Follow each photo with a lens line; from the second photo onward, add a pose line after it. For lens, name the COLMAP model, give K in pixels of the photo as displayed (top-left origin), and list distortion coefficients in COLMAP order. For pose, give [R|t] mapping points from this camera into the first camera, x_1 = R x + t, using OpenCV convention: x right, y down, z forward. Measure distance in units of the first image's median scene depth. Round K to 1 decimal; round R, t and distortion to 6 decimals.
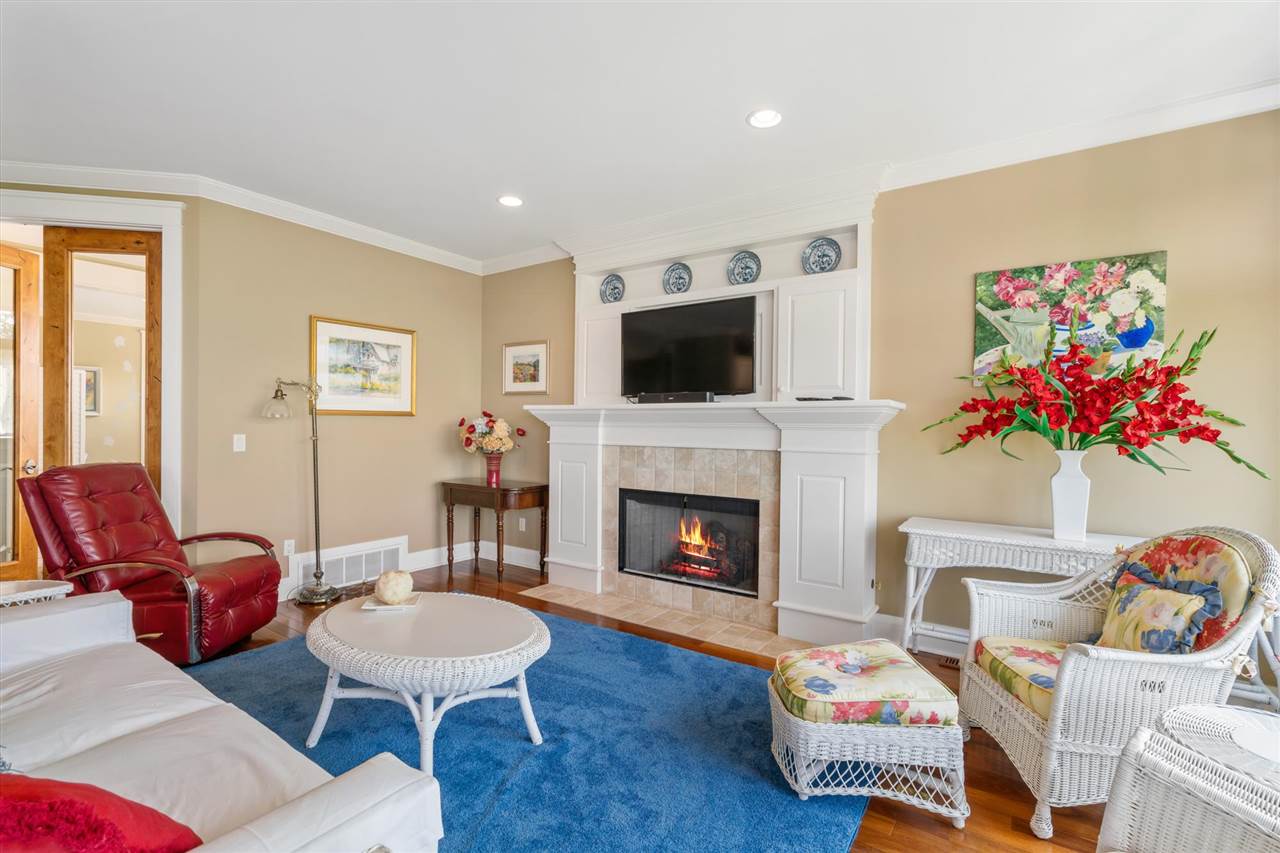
lens RADIAL K [[583.2, 0, 639.1], [0, 583.2, 422.6], [0, 0, 1]] dist [-0.003923, 0.000736]
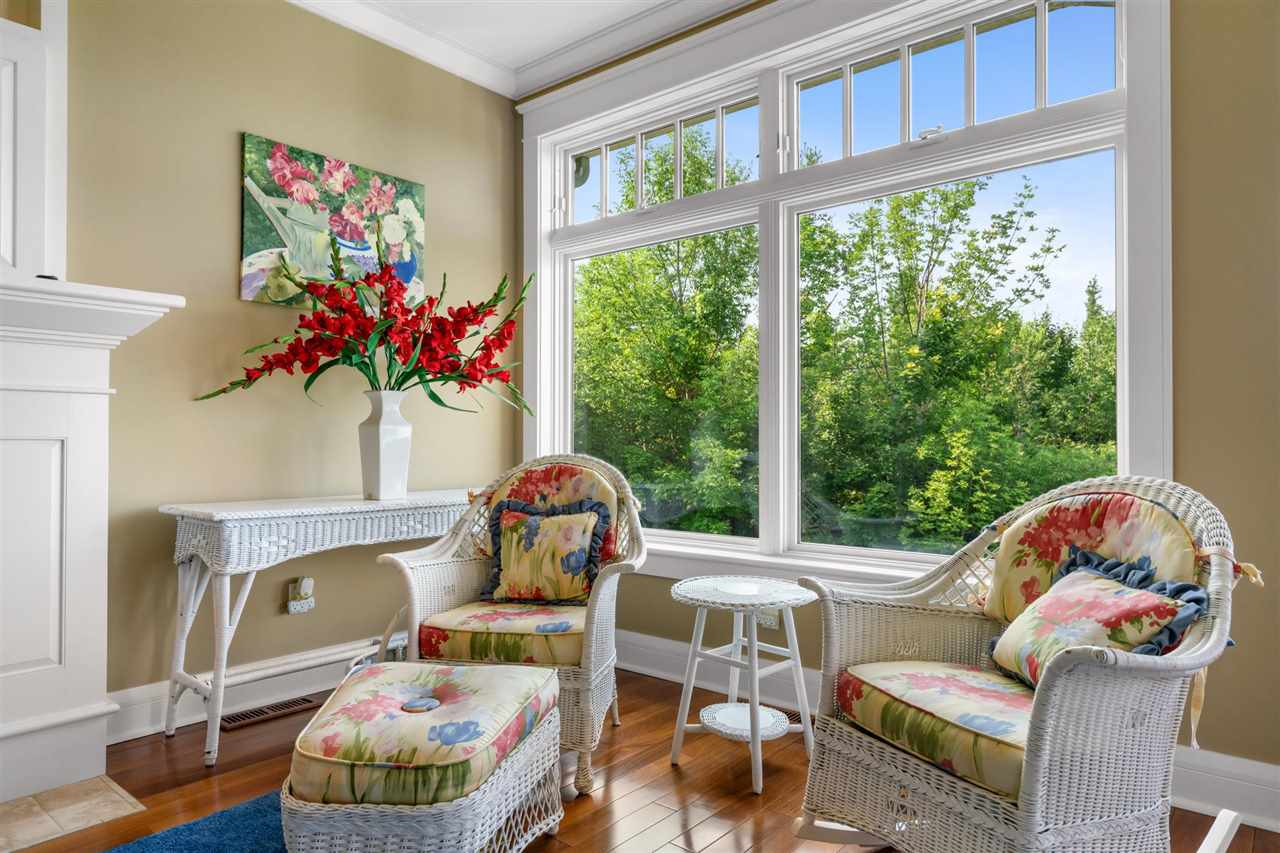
lens RADIAL K [[791.9, 0, 637.6], [0, 791.9, 438.6], [0, 0, 1]] dist [-0.007195, 0.000954]
pose [[0.090242, -0.000053, 0.995920, -0.294742], [0.002267, 0.999997, -0.000152, 0.100654], [-0.995917, 0.002272, 0.090242, 0.479866]]
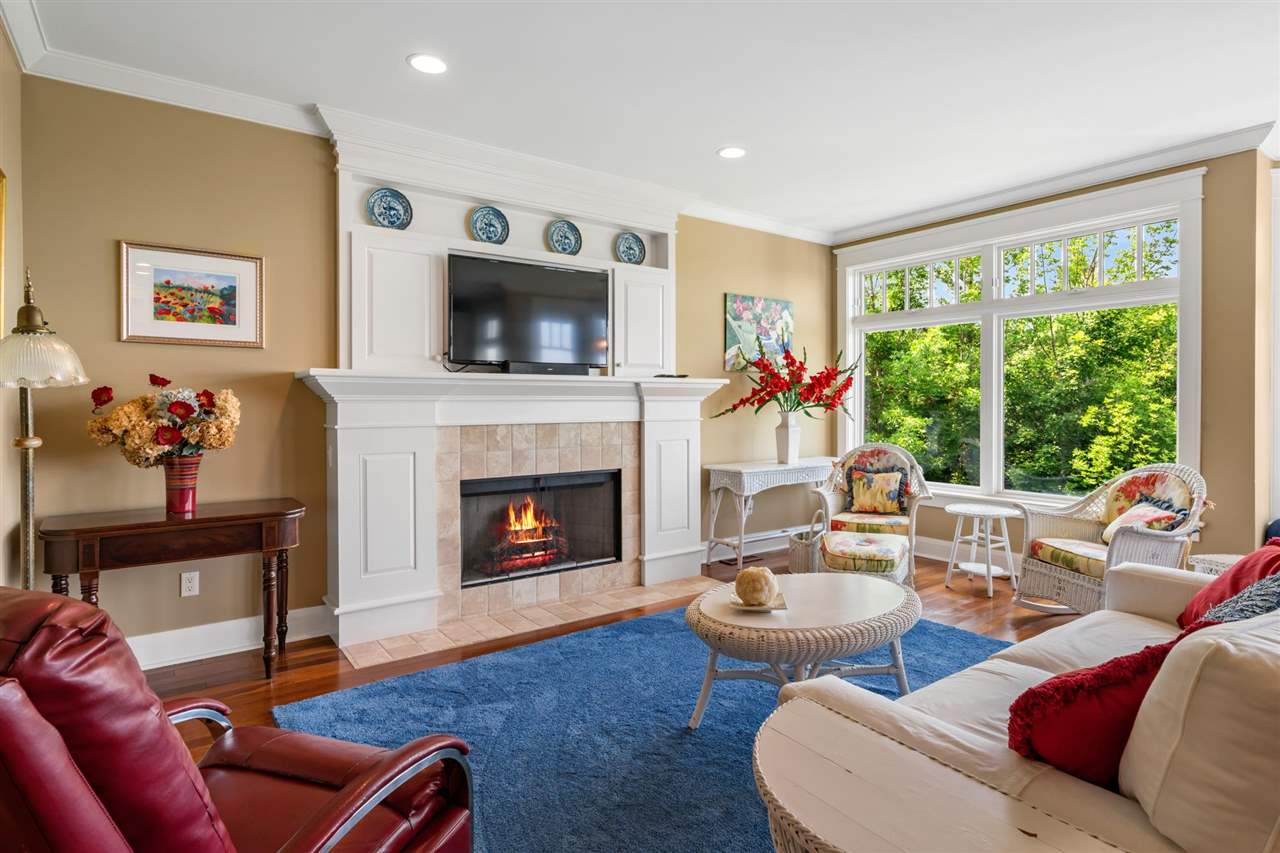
lens RADIAL K [[668.2, 0, 653.5], [0, 668.2, 413.9], [0, 0, 1]] dist [-0.011482, 0.002084]
pose [[0.320444, -0.021148, 0.947031, -1.089874], [0.005077, 0.999775, 0.020608, 0.009992], [-0.947254, -0.001796, 0.320479, 0.655186]]
